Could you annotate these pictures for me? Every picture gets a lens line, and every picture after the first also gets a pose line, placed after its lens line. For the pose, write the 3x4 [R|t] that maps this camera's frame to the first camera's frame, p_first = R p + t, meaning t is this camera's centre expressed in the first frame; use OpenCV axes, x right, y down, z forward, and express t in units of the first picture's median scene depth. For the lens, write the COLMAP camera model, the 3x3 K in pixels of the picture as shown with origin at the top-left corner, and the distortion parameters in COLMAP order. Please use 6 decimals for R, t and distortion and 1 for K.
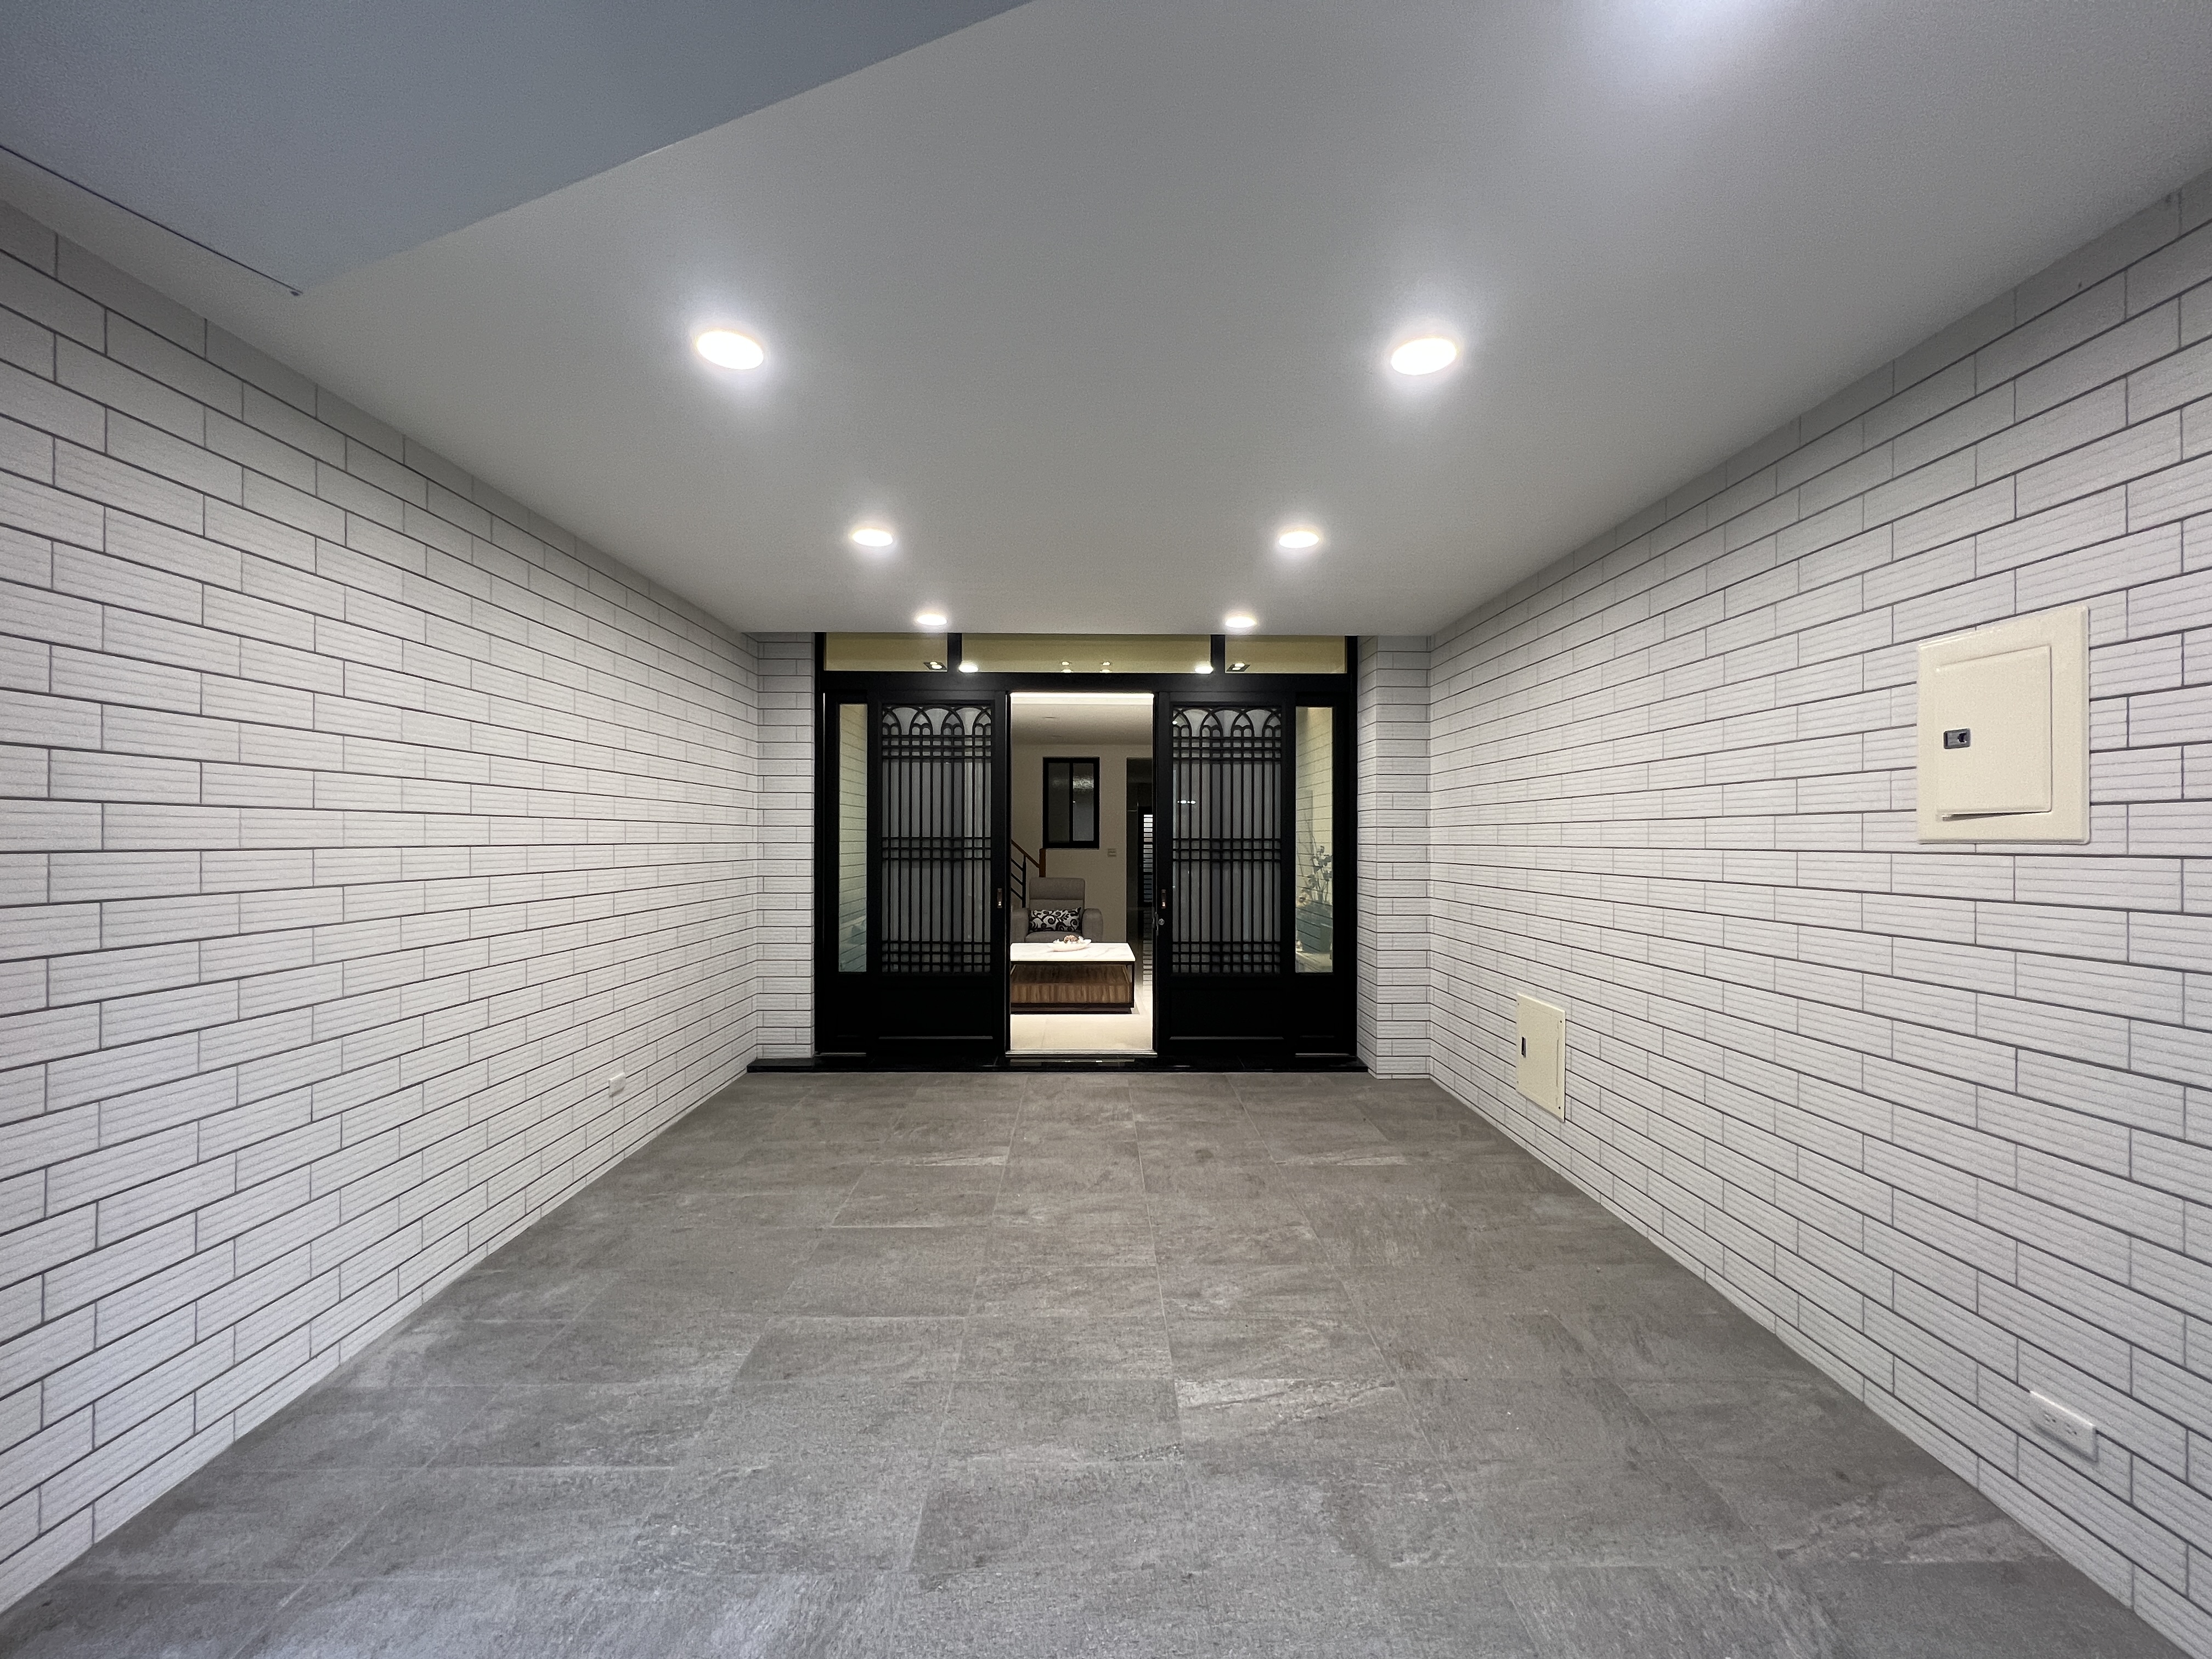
lens RADIAL K [[885.8, 0, 1106.6], [0, 885.8, 832.9], [0, 0, 1]] dist [-0.003090, -0.000078]
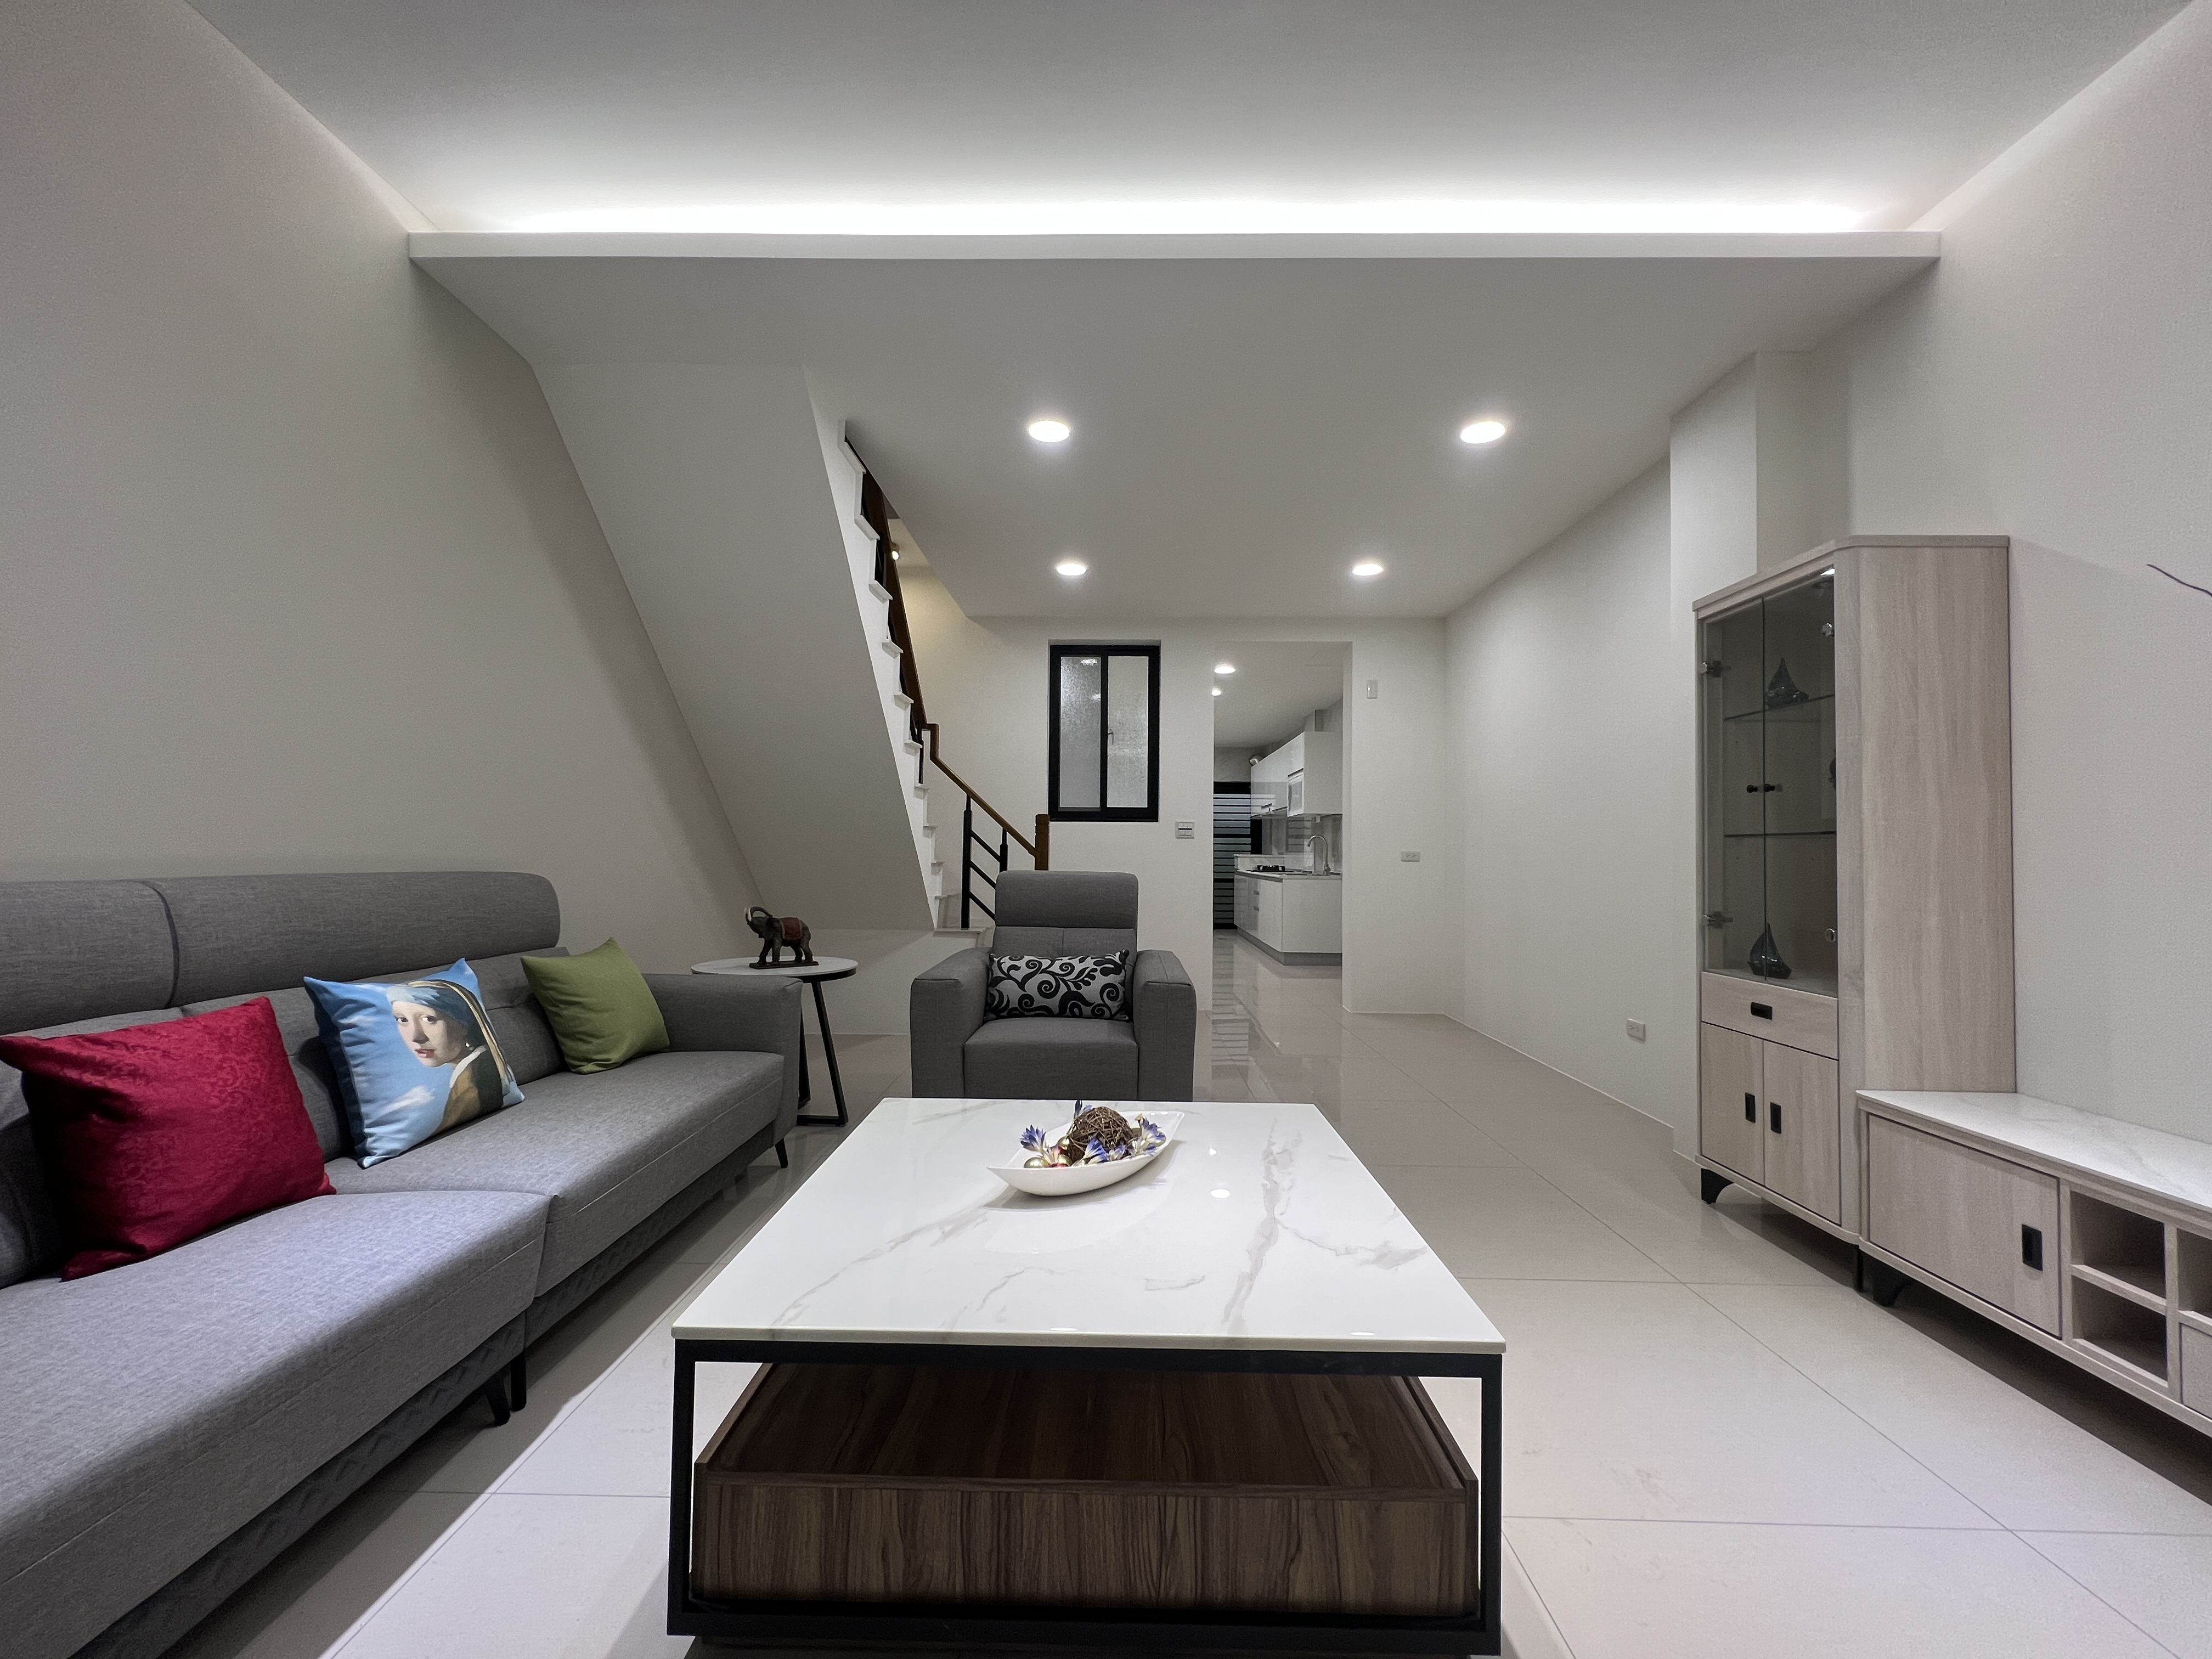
lens RADIAL K [[885.8, 0, 1104.7], [0, 885.8, 833.7], [0, 0, 1]] dist [-0.003090, -0.000078]
pose [[0.999225, 0.009519, -0.038183, -0.021913], [-0.010182, 0.999800, -0.017226, 0.035840], [0.038012, 0.017602, 0.999122, 0.537664]]
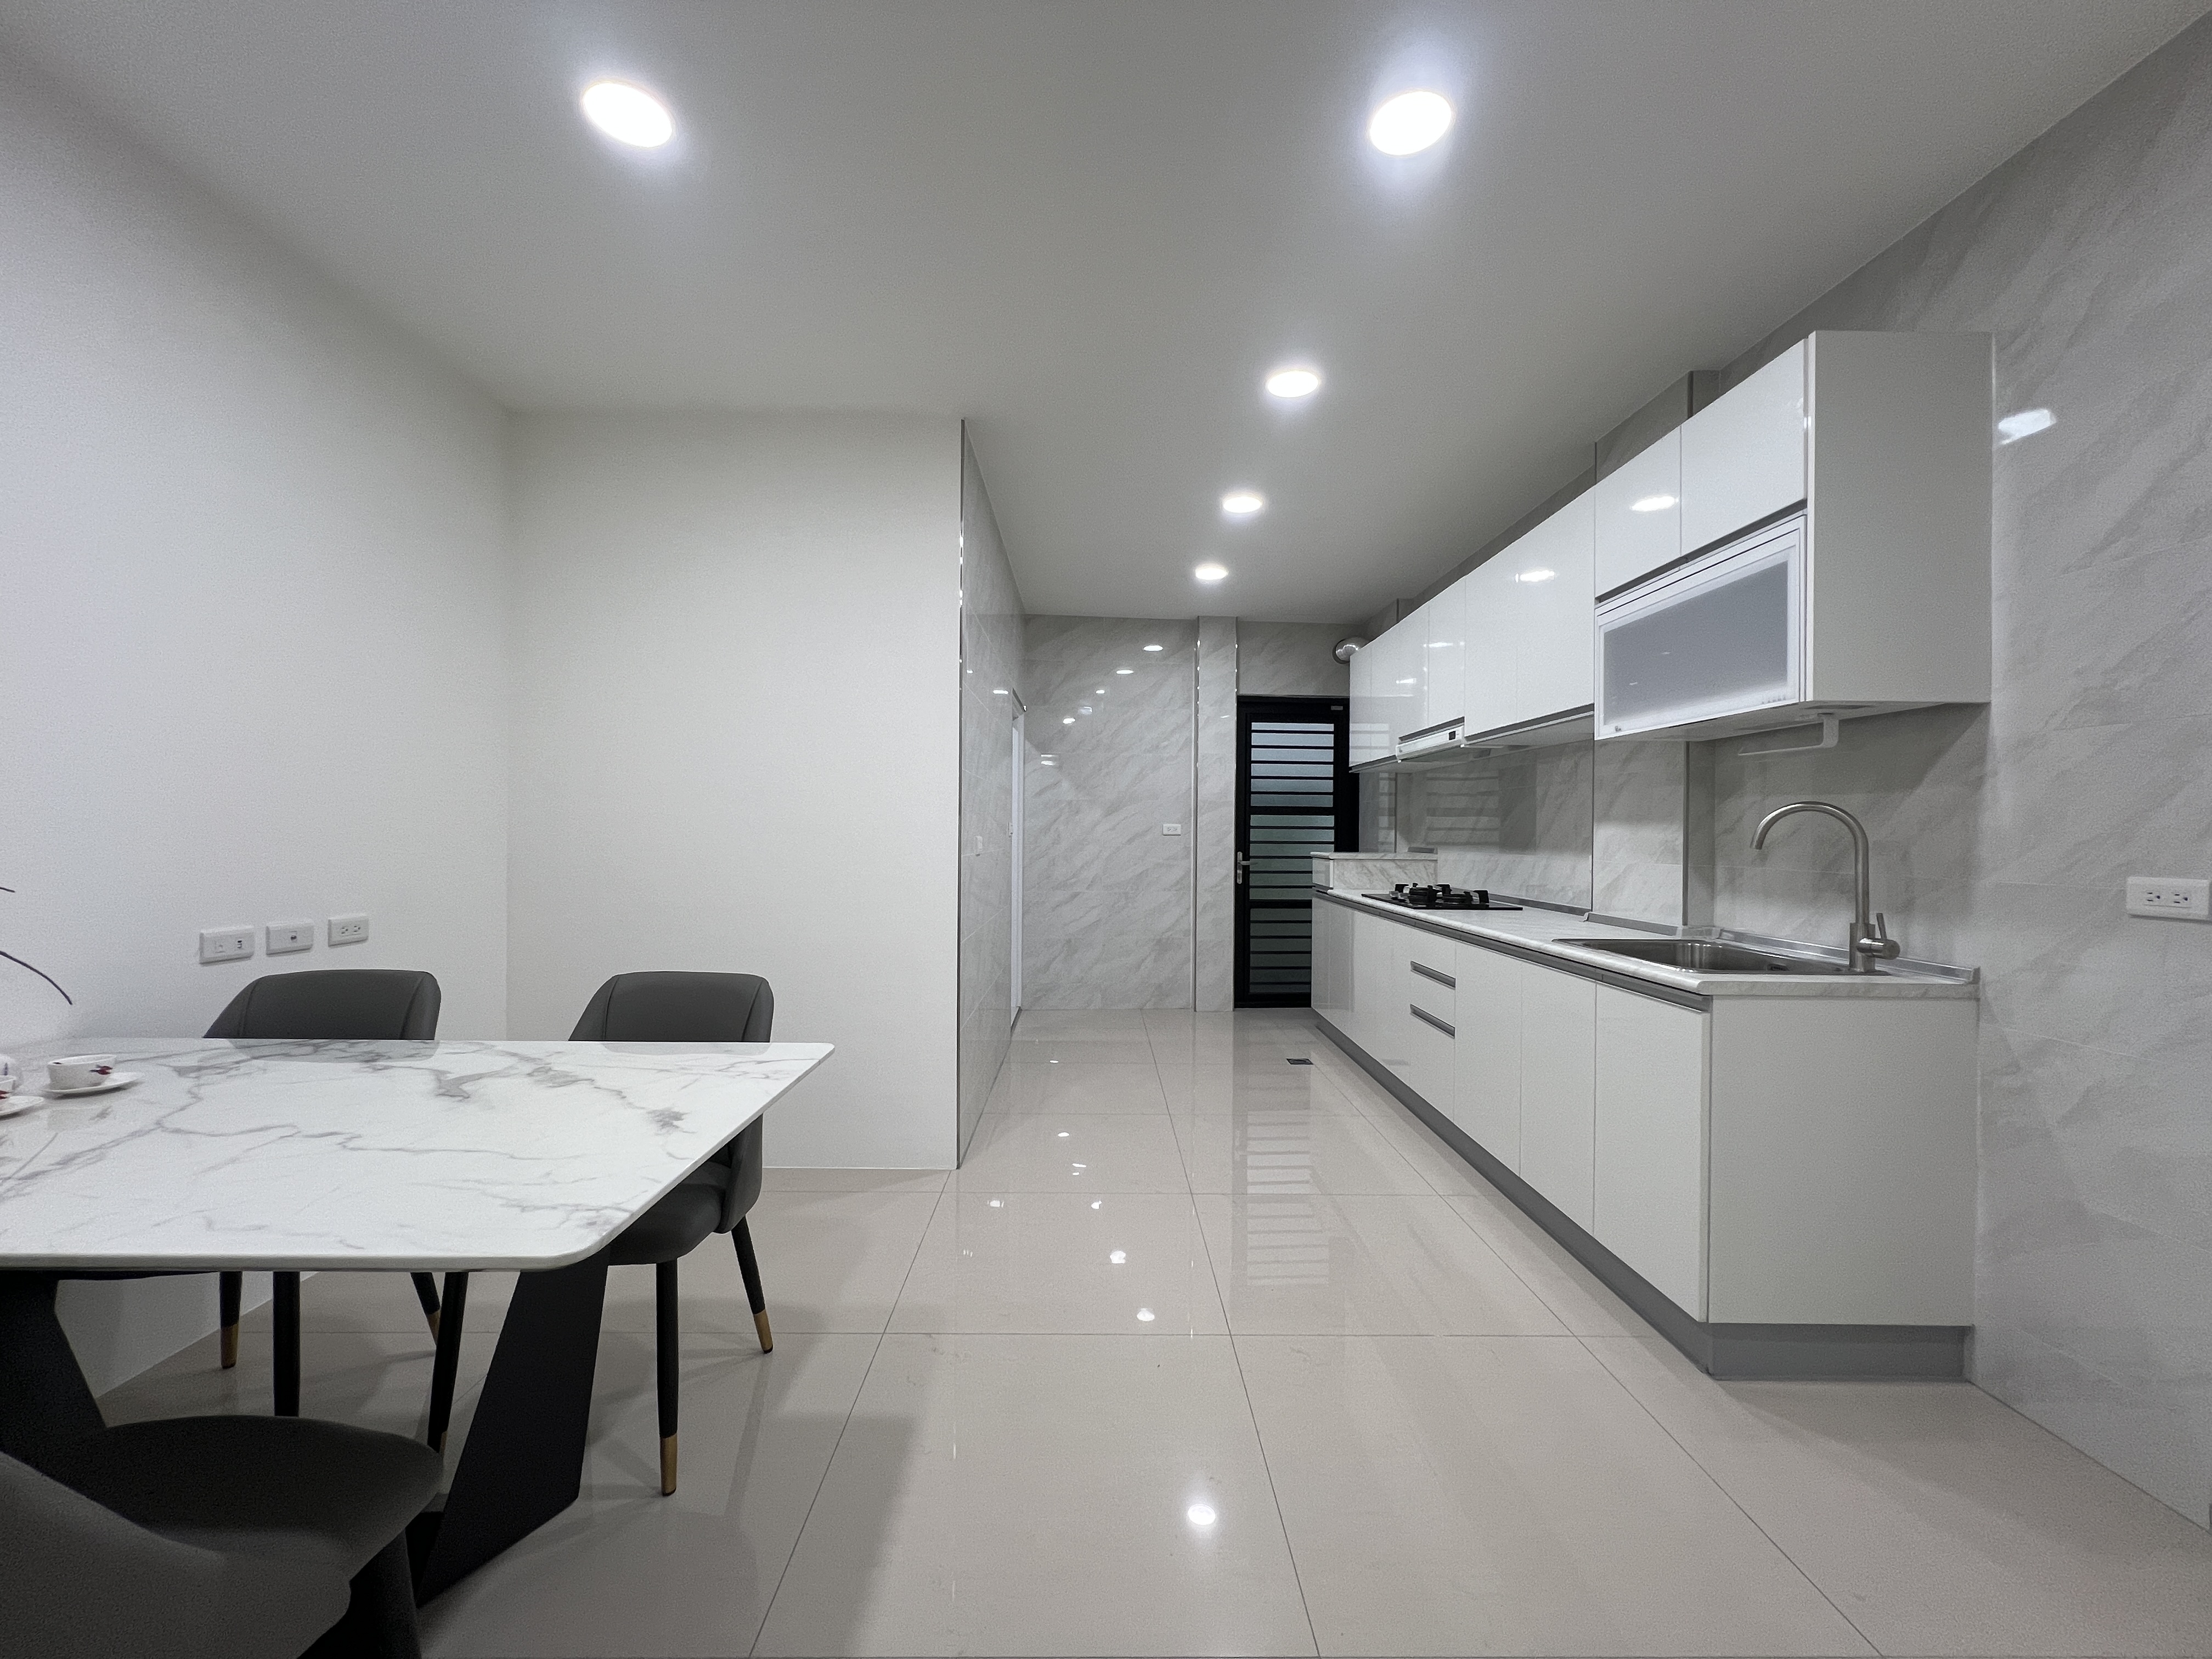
lens RADIAL K [[885.8, 0, 1104.5], [0, 885.8, 833.1], [0, 0, 1]] dist [-0.003090, -0.000078]
pose [[0.999899, 0.000907, -0.014203, -0.016709], [-0.000822, 0.999982, 0.006013, 0.032088], [0.014208, -0.006000, 0.999881, 0.817344]]
